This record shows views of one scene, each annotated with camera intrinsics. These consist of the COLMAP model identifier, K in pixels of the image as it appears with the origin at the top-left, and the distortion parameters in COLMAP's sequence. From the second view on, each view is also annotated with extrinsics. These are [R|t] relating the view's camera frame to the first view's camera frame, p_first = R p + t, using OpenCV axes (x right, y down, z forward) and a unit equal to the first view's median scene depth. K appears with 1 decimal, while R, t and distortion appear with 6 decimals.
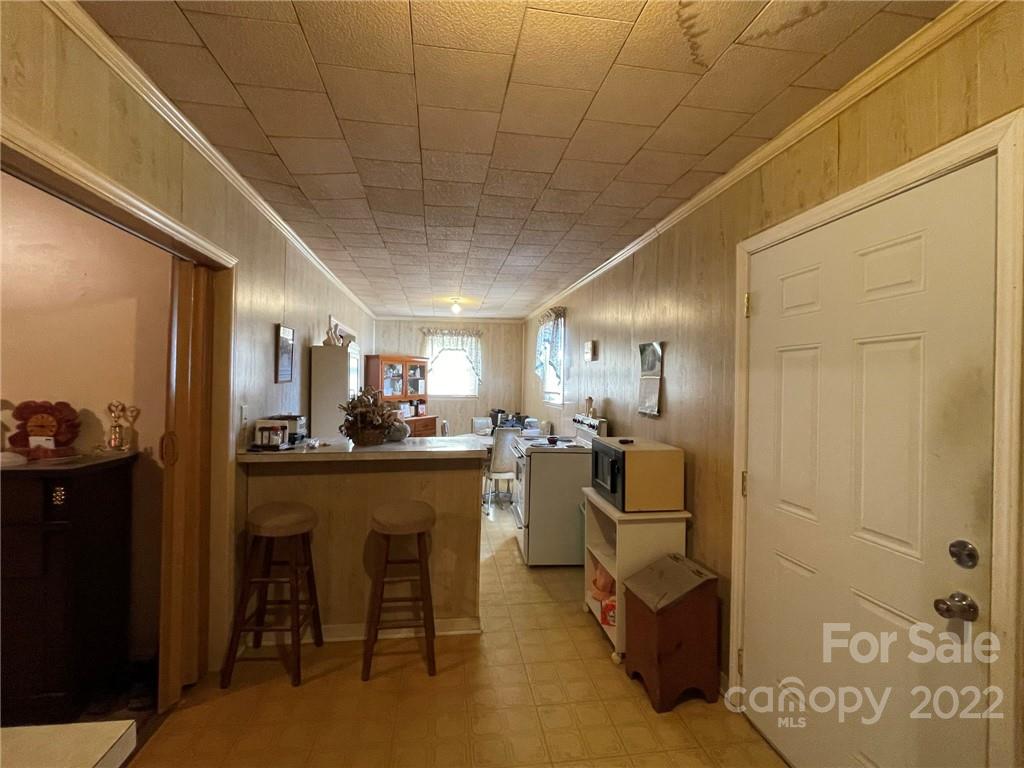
lens RADIAL K [[457.6, 0, 505.0], [0, 457.6, 384.0], [0, 0, 1]] dist [0.038706, 0.000182]
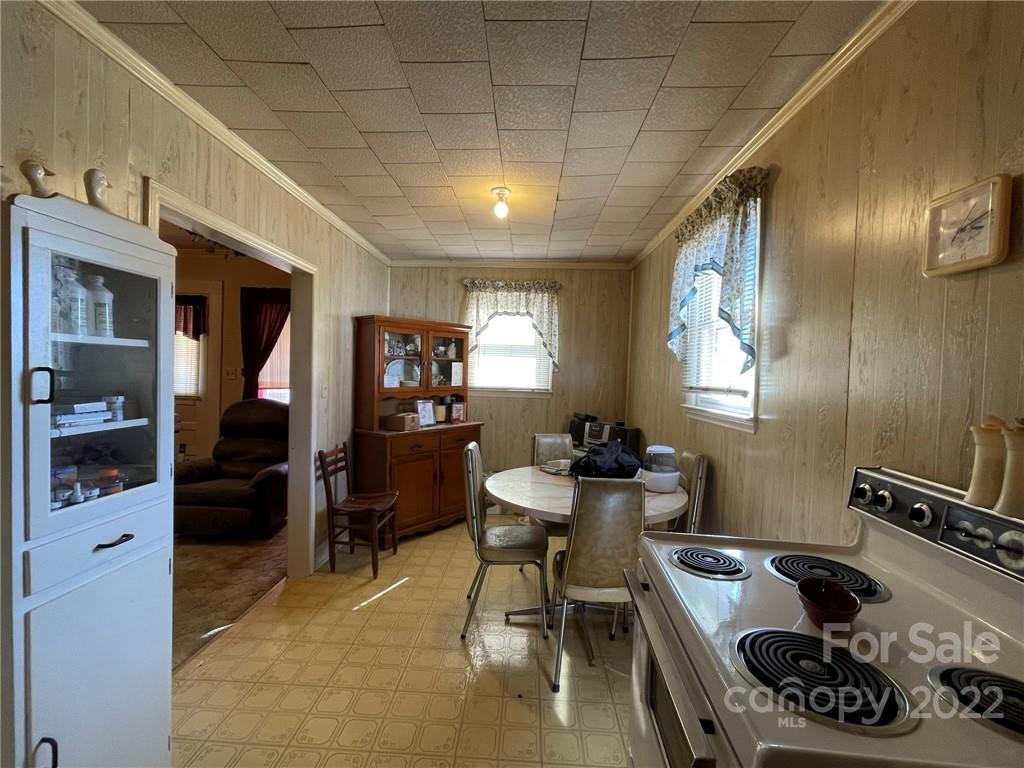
lens RADIAL K [[457.6, 0, 505.0], [0, 457.6, 384.0], [0, 0, 1]] dist [0.038706, 0.000182]
pose [[0.982084, 0.019915, -0.187388, -0.006936], [-0.016488, 0.999667, 0.019827, 0.006374], [0.187721, -0.016382, 0.982086, 0.418390]]
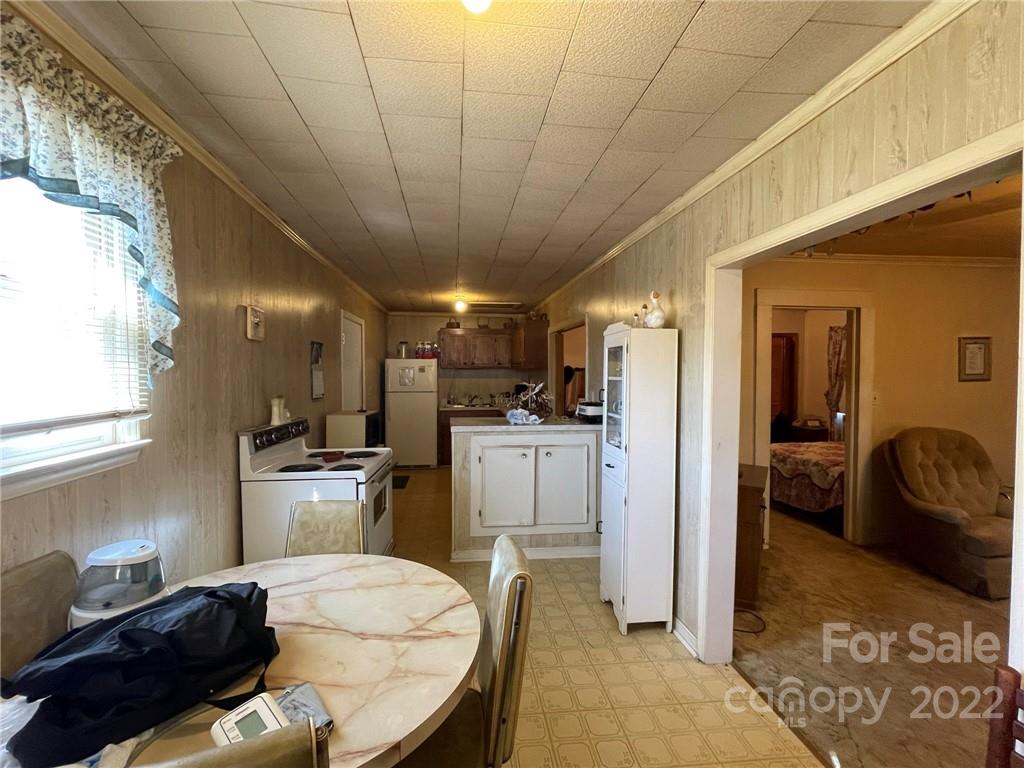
lens RADIAL K [[456.8, 0, 505.9], [0, 456.8, 384.0], [0, 0, 1]] dist [-0.002453, 0.000910]
pose [[-0.999422, -0.017856, 0.028915, -0.102299], [-0.016908, 0.999323, 0.032674, -0.009730], [-0.029479, 0.032167, -0.999048, 0.960448]]
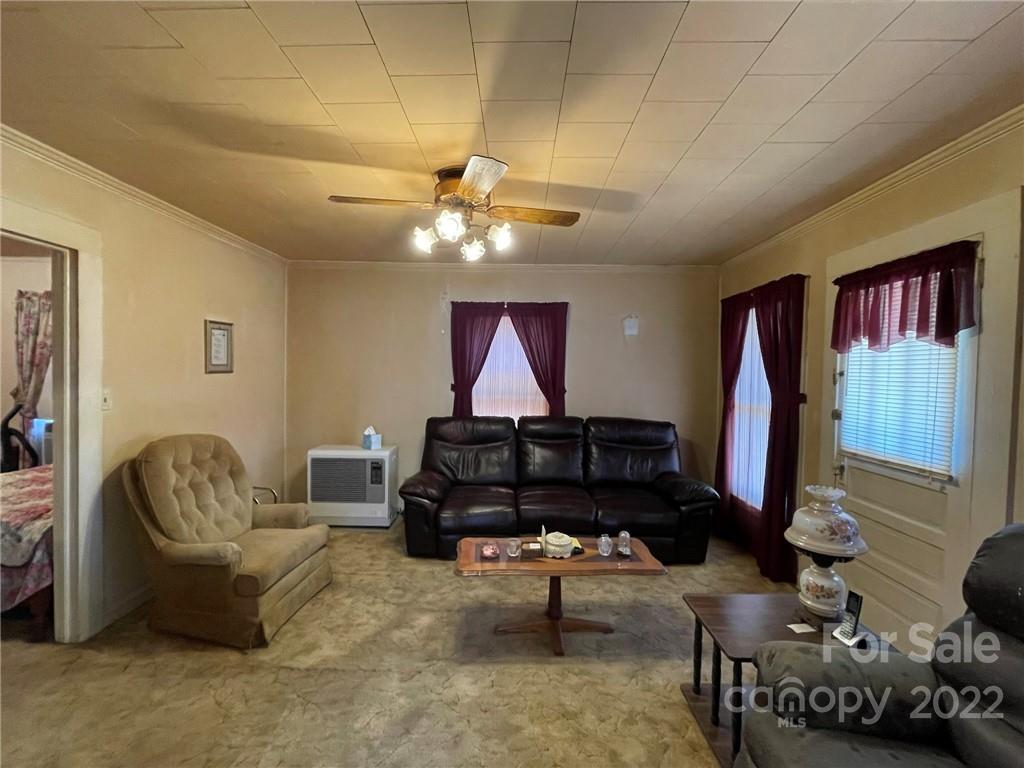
lens RADIAL K [[456.8, 0, 505.9], [0, 456.8, 384.0], [0, 0, 1]] dist [-0.002453, 0.000910]
pose [[-0.165634, 0.002927, -0.986183, -0.237581], [-0.030291, 0.999509, 0.008054, -0.006050], [0.985722, 0.031206, -0.165464, 0.758397]]
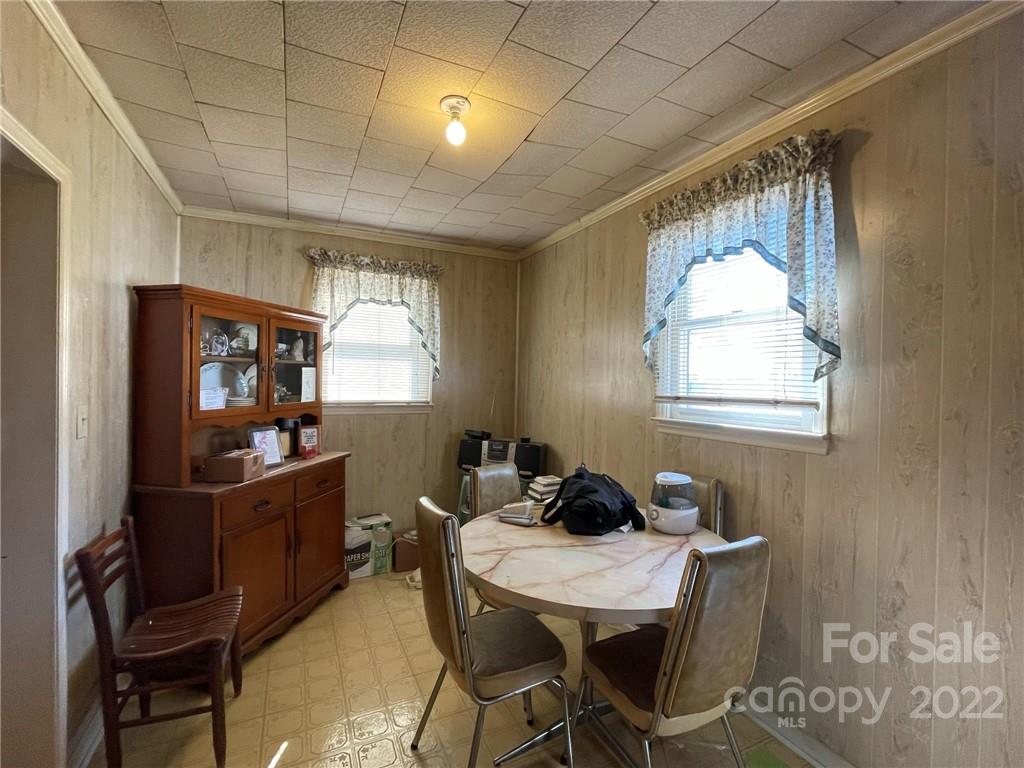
lens RADIAL K [[456.8, 0, 505.9], [0, 456.8, 384.0], [0, 0, 1]] dist [-0.002453, 0.000910]
pose [[0.955014, -0.000392, 0.296559, -0.134241], [-0.001258, 0.999985, 0.005375, 0.003452], [-0.296557, -0.005507, 0.954999, 0.554570]]
